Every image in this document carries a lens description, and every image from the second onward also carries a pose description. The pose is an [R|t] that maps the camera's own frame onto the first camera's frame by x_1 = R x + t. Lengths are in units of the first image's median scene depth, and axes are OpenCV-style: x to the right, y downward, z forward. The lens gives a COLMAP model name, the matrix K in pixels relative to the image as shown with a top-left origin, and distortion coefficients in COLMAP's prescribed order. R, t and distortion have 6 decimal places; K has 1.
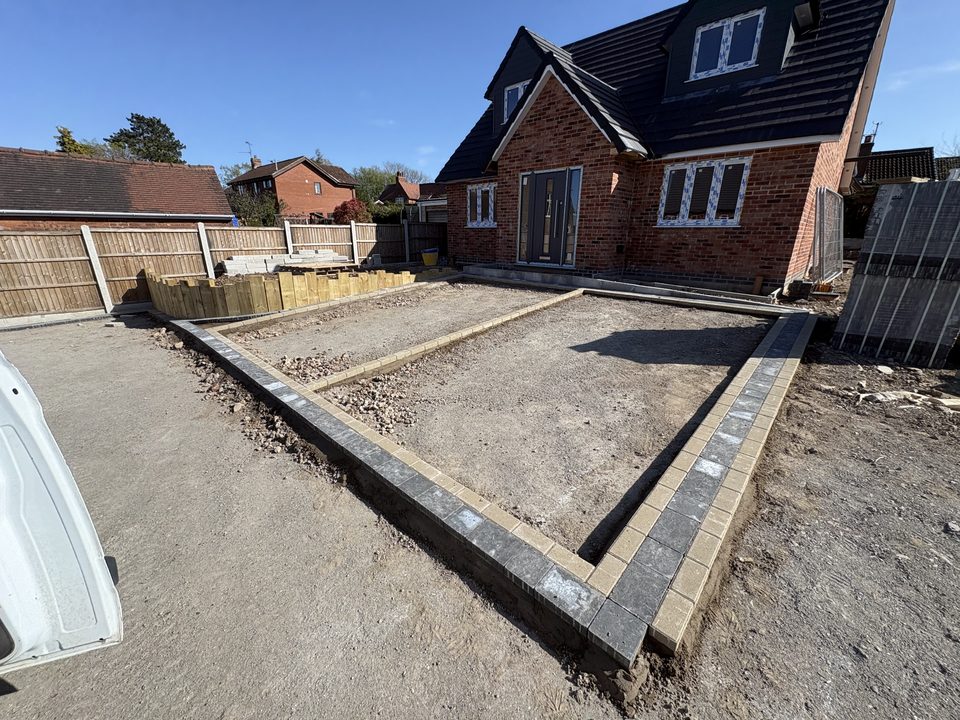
lens RADIAL K [[381.9, 0, 481.5], [0, 381.9, 359.8], [0, 0, 1]] dist [-0.000479, -0.000342]
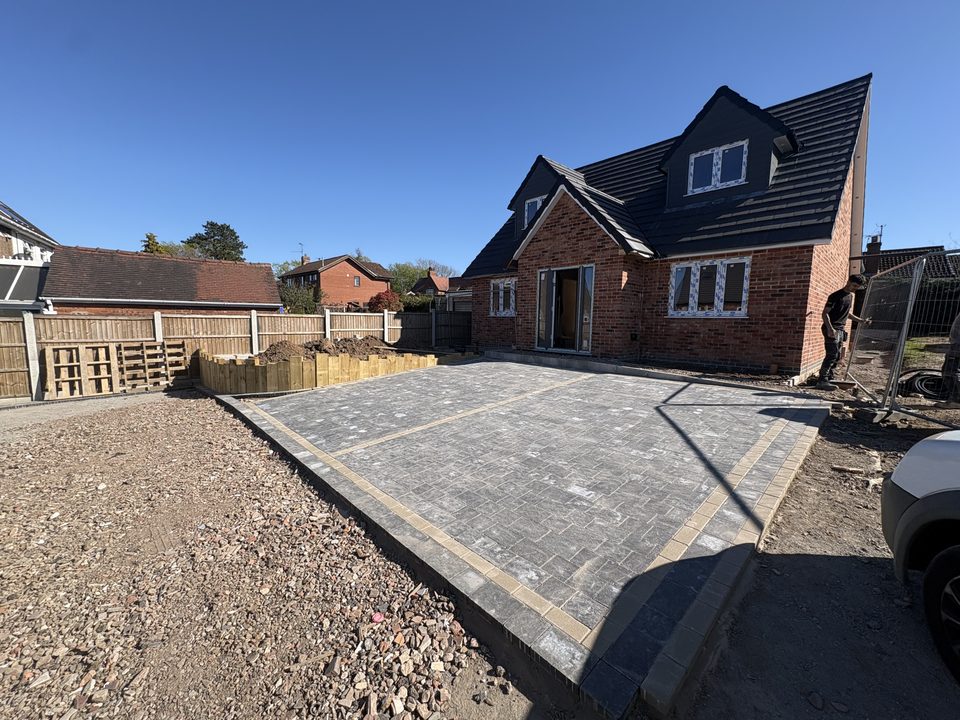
lens RADIAL K [[381.9, 0, 482.9], [0, 381.9, 360.0], [0, 0, 1]] dist [-0.000479, -0.000342]
pose [[0.998242, 0.014644, -0.057434, 0.010103], [-0.026781, 0.975882, -0.216652, 0.011282], [0.052876, 0.217809, 0.974558, -0.033824]]
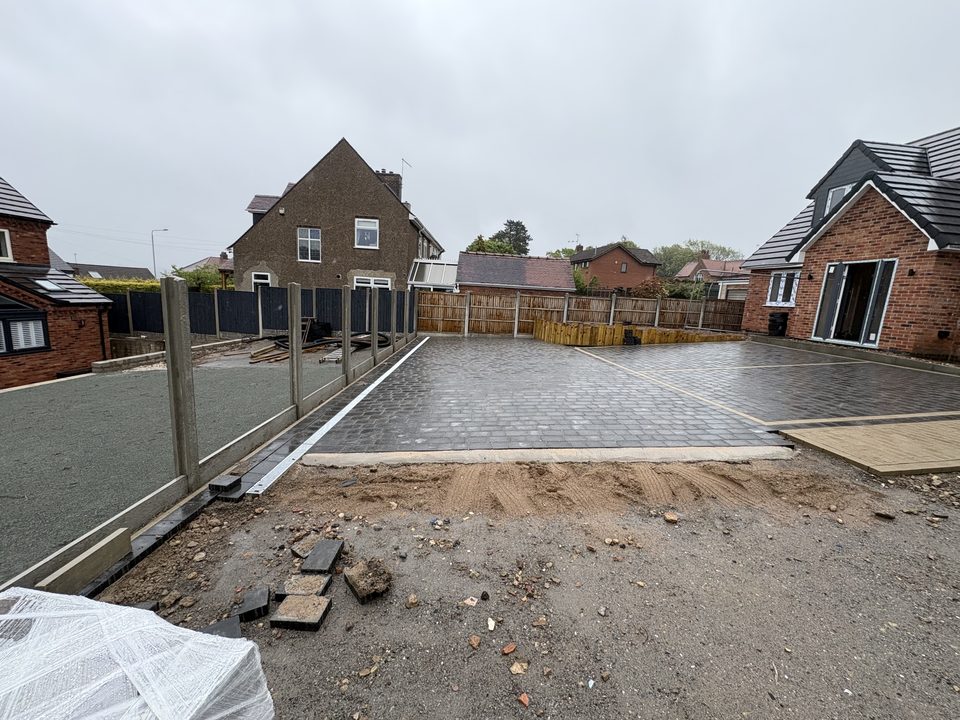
lens RADIAL K [[381.9, 0, 474.3], [0, 381.9, 357.0], [0, 0, 1]] dist [-0.000479, -0.000342]
pose [[0.754397, 0.145120, -0.640176, 0.087580], [-0.259982, 0.961559, -0.088395, 0.185793], [0.602739, 0.233119, 0.763126, -0.520735]]
